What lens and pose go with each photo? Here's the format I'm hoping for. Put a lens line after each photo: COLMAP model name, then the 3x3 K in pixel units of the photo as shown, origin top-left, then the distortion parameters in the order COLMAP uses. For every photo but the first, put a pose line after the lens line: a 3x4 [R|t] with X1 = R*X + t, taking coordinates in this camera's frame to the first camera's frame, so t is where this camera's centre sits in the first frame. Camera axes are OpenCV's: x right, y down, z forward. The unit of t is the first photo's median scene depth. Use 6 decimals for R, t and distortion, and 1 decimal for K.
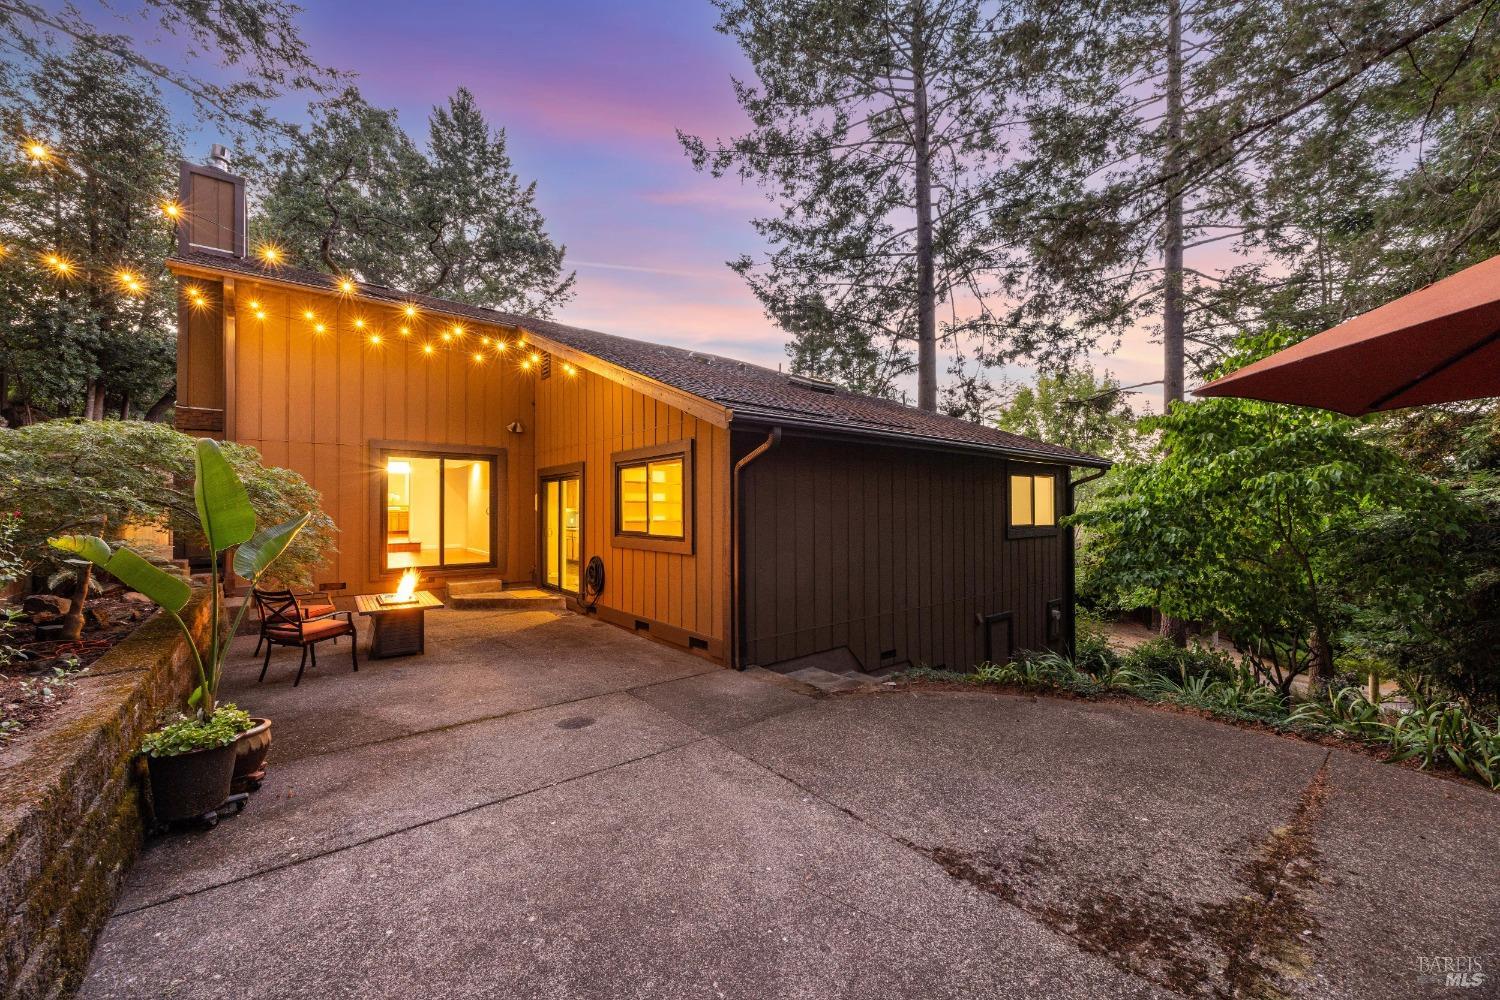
lens RADIAL K [[572.9, 0, 751.9], [0, 572.9, 507.2], [0, 0, 1]] dist [0.000551, -0.000432]
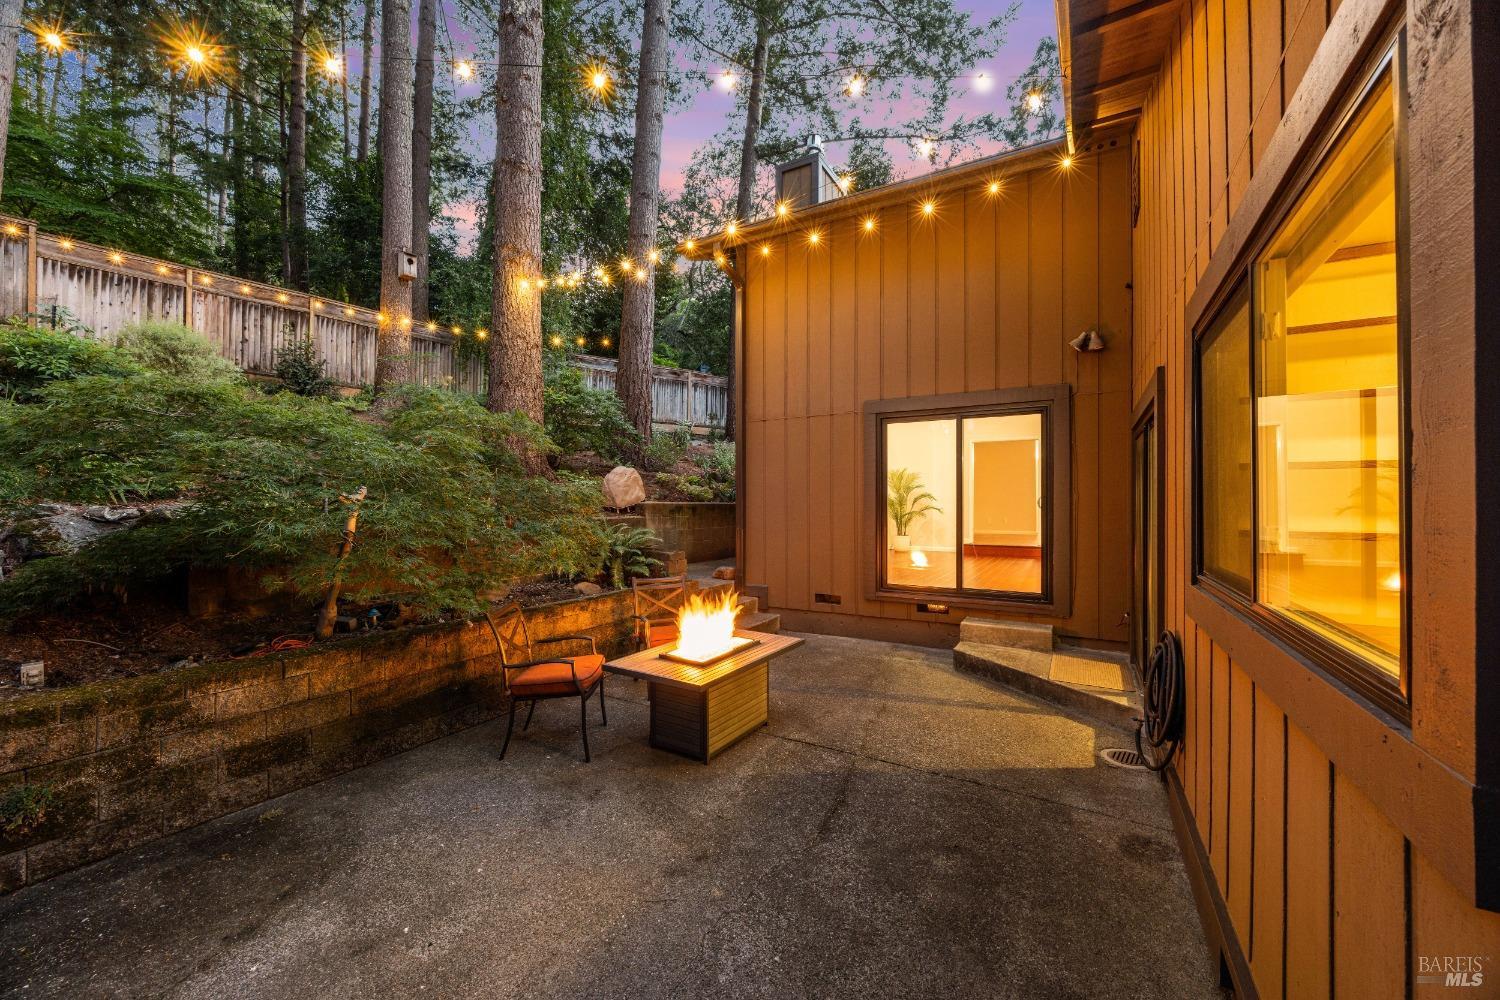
lens RADIAL K [[572.9, 0, 753.1], [0, 572.9, 499.1], [0, 0, 1]] dist [0.000551, -0.000432]
pose [[0.365420, -0.004668, -0.930831, -0.040499], [0.008553, 0.999962, -0.001657, 0.003086], [0.930803, -0.007356, 0.365447, 0.542206]]
